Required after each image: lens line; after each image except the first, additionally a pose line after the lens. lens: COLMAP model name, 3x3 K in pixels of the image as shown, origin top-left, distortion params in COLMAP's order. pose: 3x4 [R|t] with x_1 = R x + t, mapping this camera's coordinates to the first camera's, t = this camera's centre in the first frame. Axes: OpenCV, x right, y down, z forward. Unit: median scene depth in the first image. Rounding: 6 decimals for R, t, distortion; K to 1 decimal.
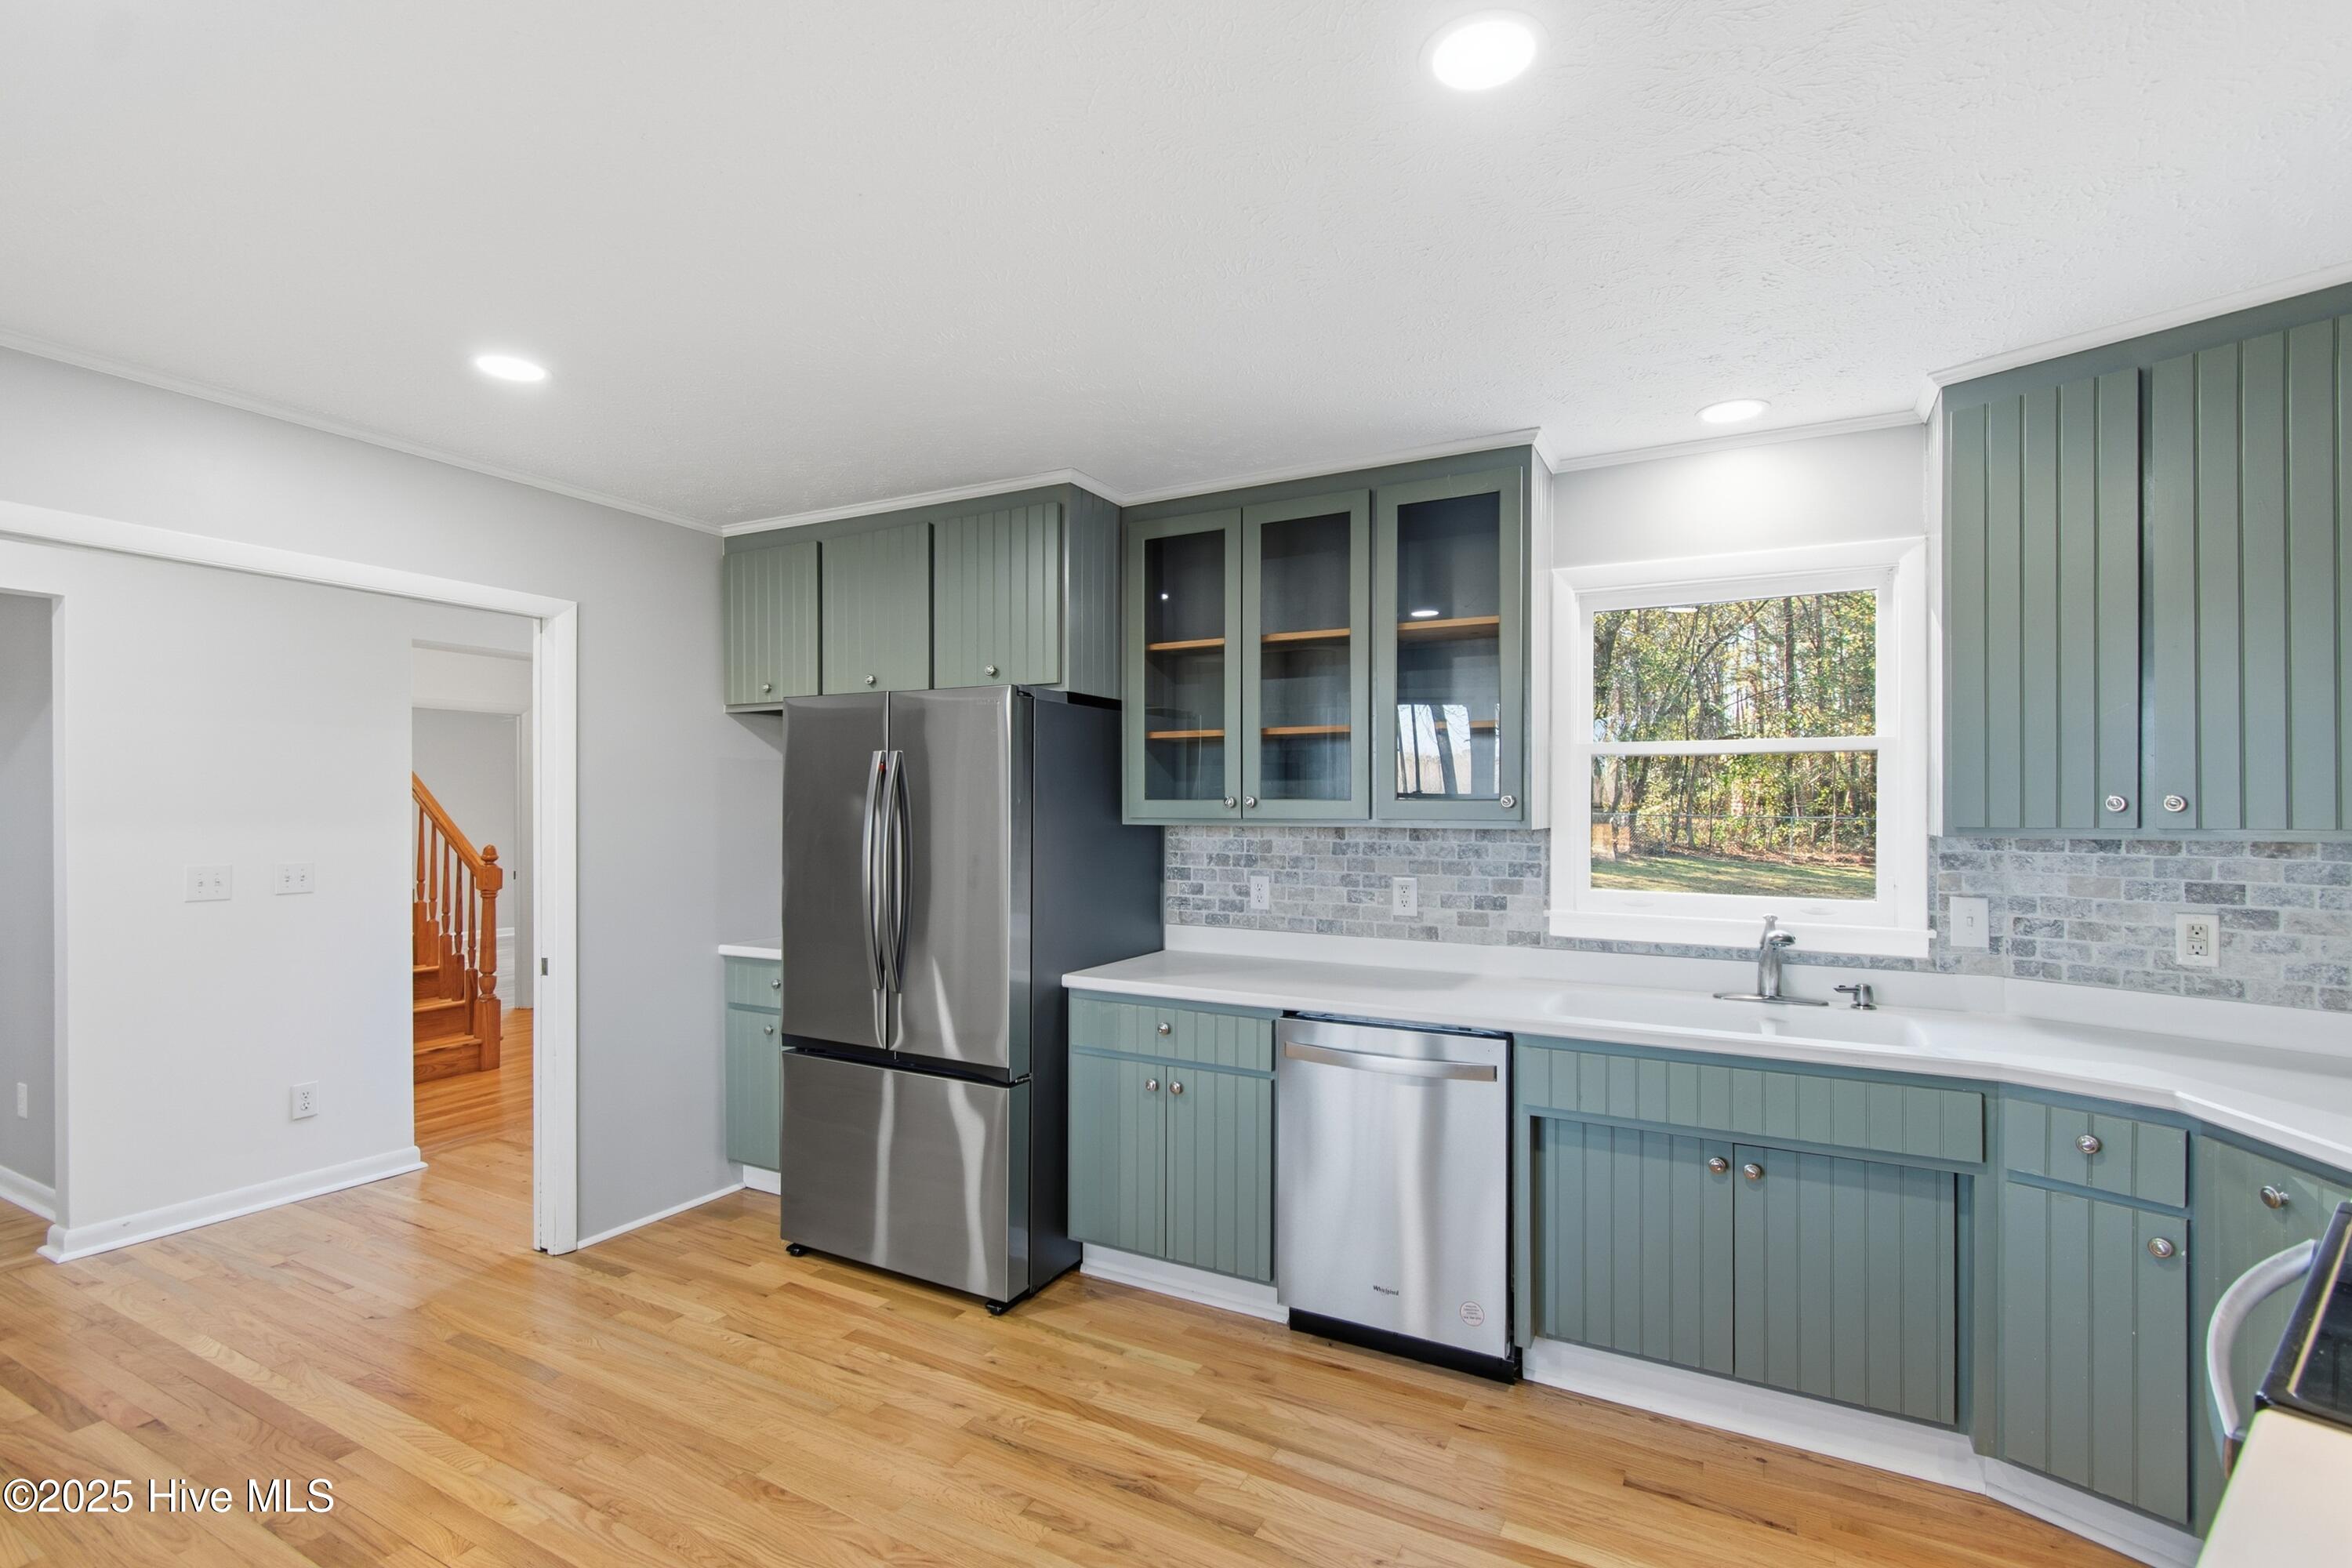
lens RADIAL K [[1079.1, 0, 1168.8], [0, 1079.1, 813.2], [0, 0, 1]] dist [0.001291, -0.000346]
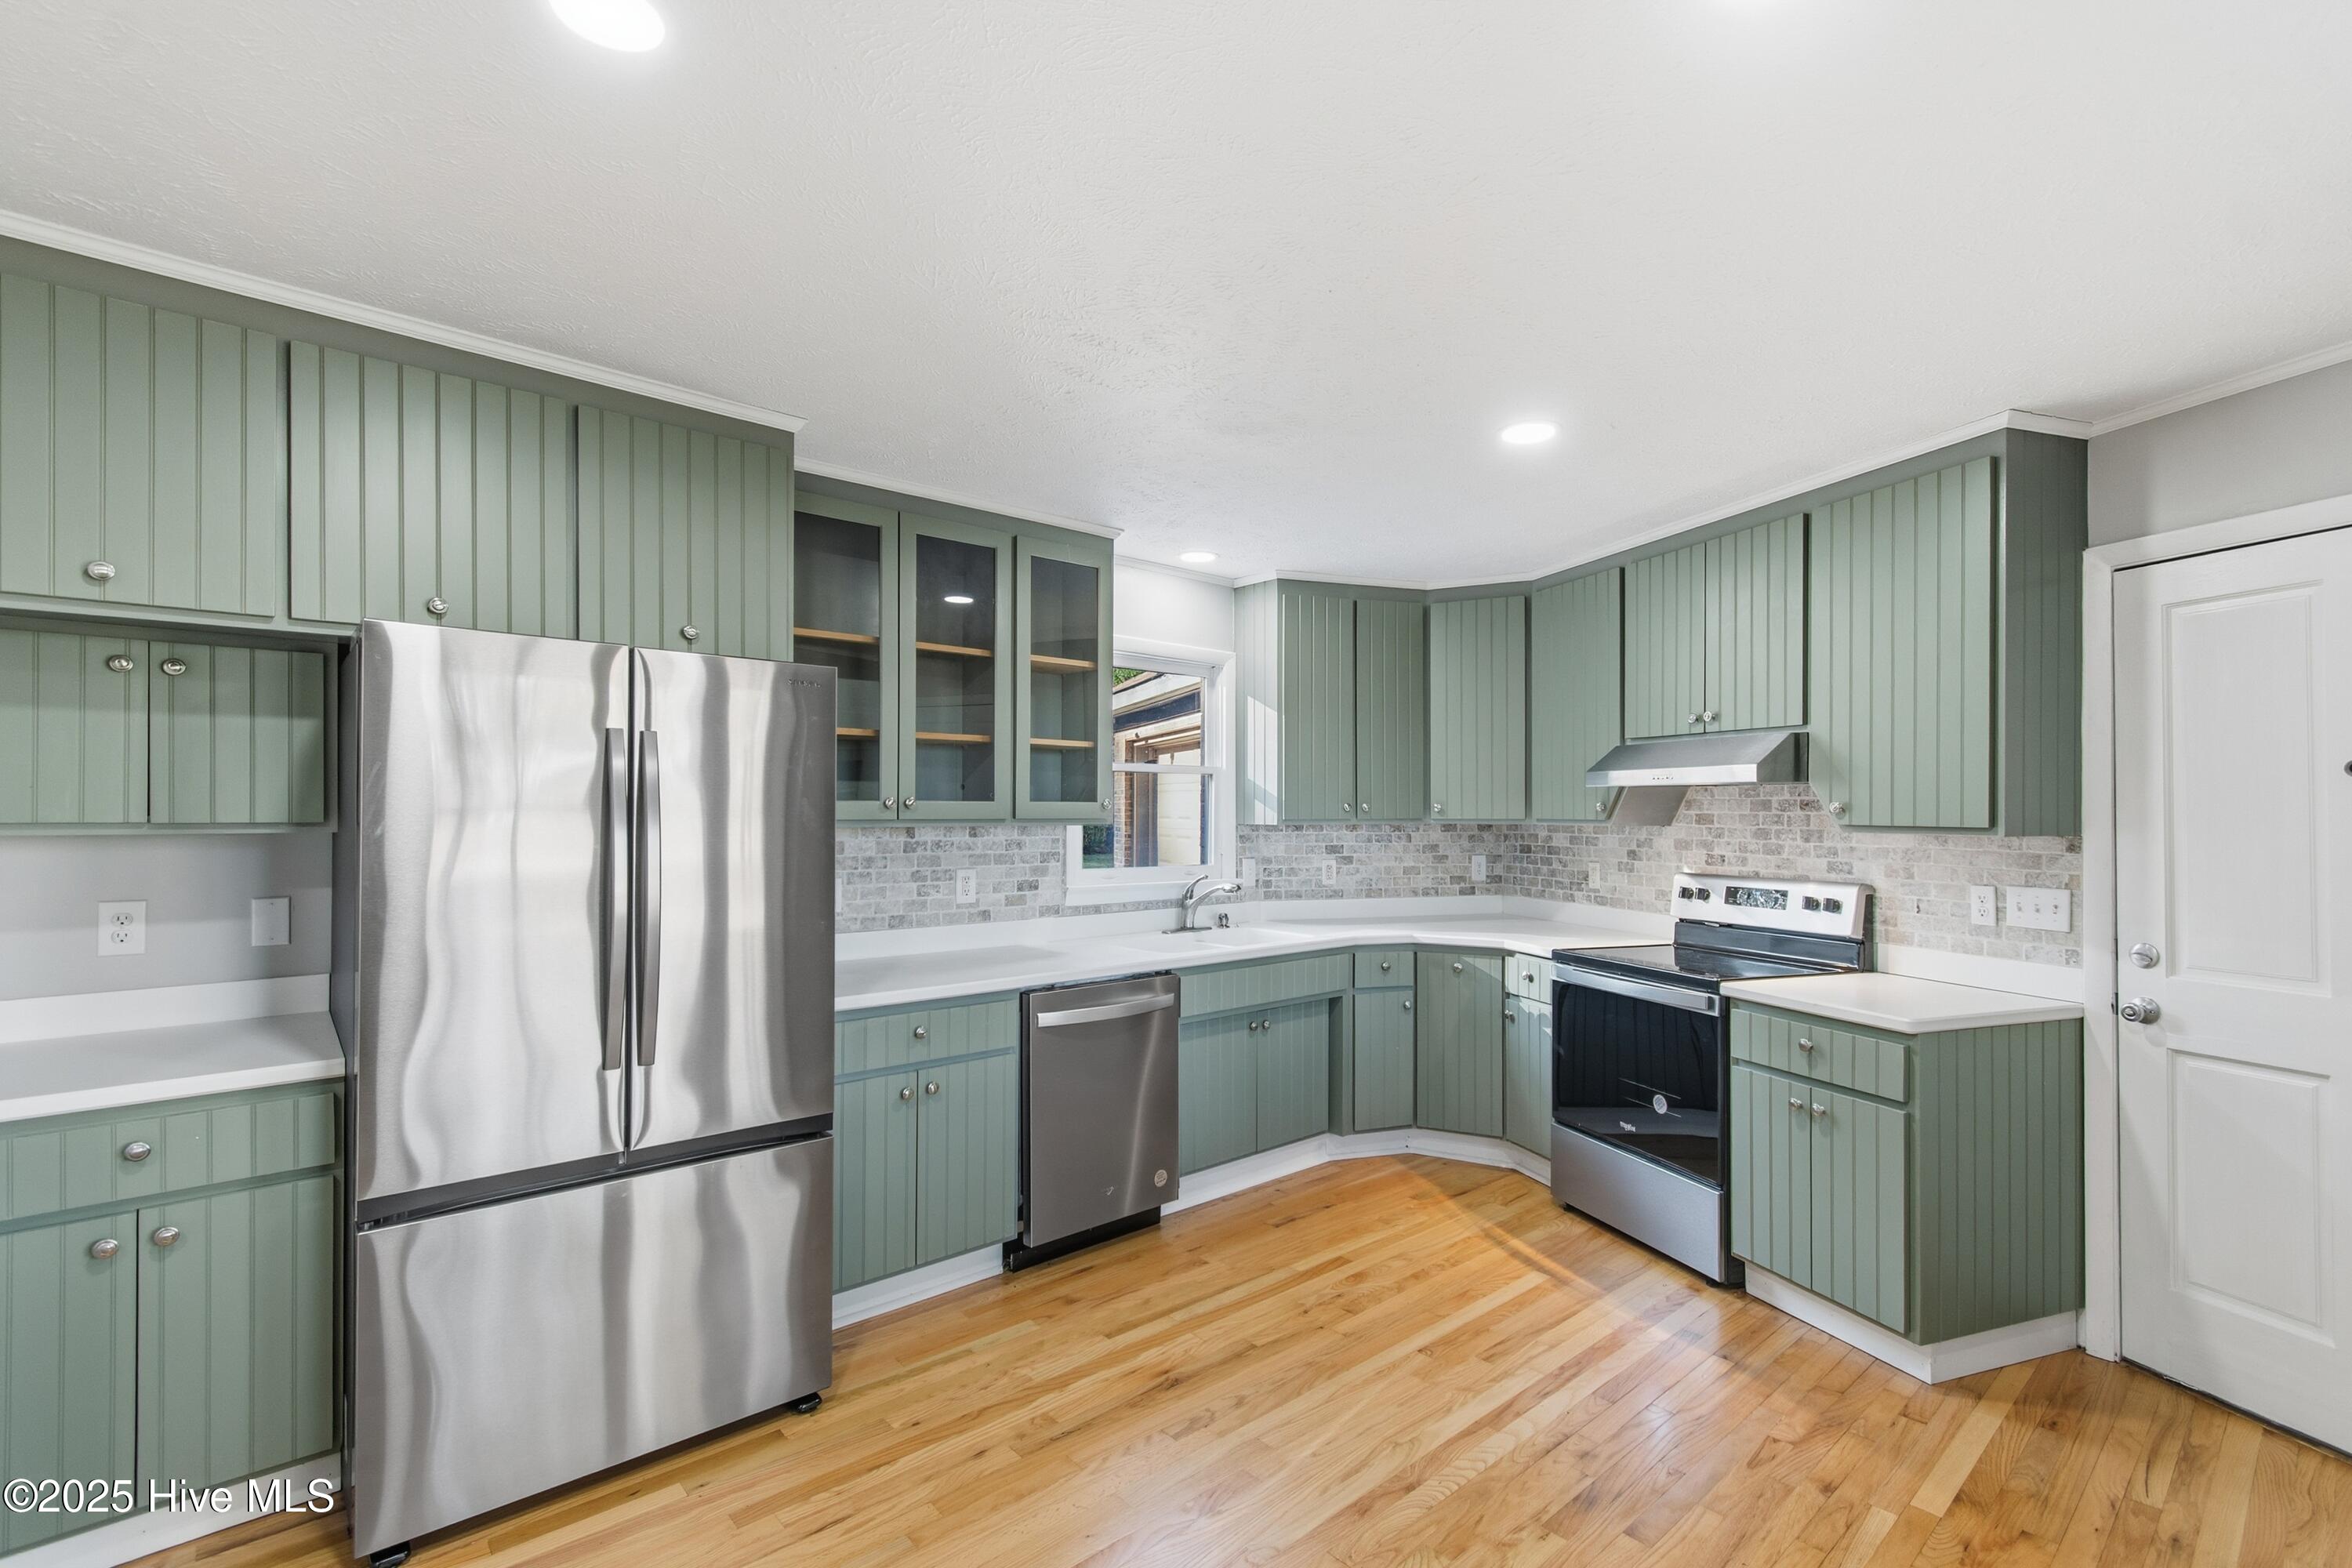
lens RADIAL K [[1079.1, 0, 1168.8], [0, 1079.1, 813.2], [0, 0, 1]] dist [0.001291, -0.000346]
pose [[0.332429, -0.005120, 0.943114, -0.887305], [0.002670, 0.999986, 0.004488, -0.005404], [-0.943124, 0.001026, 0.332438, 0.470746]]
